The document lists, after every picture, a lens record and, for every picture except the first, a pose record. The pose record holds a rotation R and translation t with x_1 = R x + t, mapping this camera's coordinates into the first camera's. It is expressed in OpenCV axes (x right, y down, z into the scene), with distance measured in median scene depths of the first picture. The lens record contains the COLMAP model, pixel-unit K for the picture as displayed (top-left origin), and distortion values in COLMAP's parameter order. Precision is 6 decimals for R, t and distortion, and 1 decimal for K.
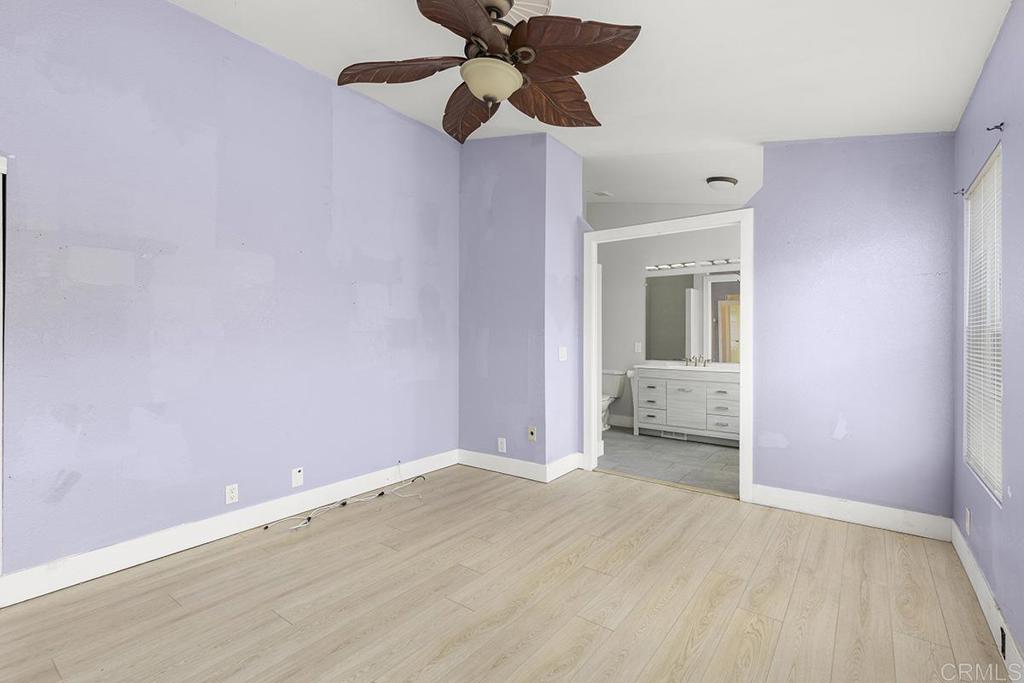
lens RADIAL K [[462.2, 0, 517.9], [0, 462.2, 339.2], [0, 0, 1]] dist [0.009388, -0.001889]
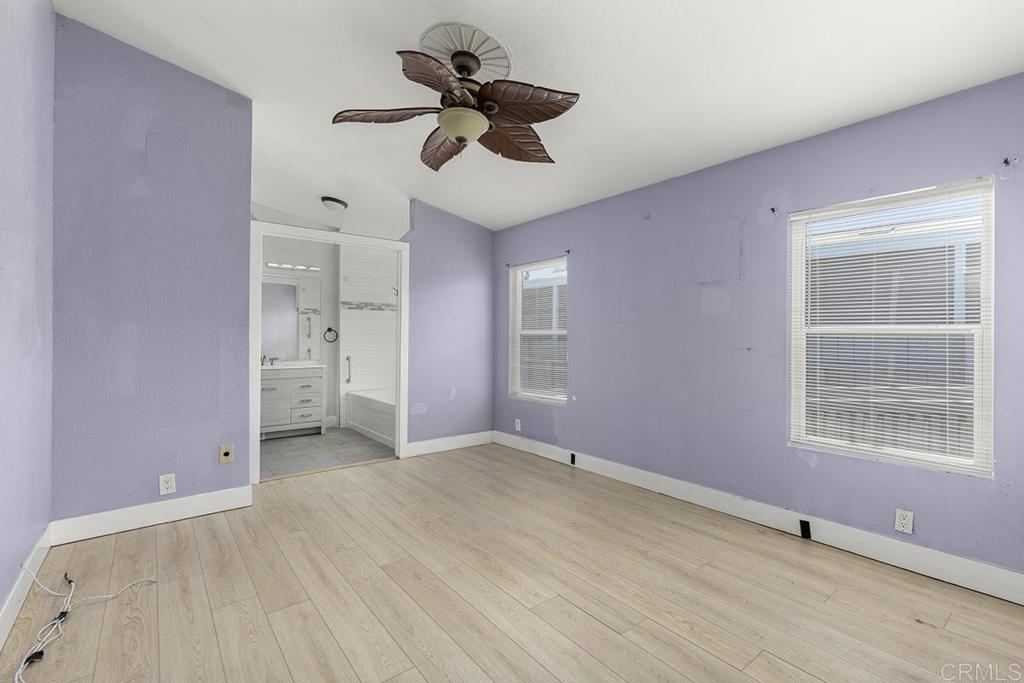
lens RADIAL K [[462.2, 0, 519.3], [0, 462.2, 338.0], [0, 0, 1]] dist [0.009388, -0.001889]
pose [[0.247344, -0.001149, 0.968927, -0.706061], [0.004150, 0.999991, 0.000126, 0.001754], [-0.968919, 0.003990, 0.247347, 0.327604]]
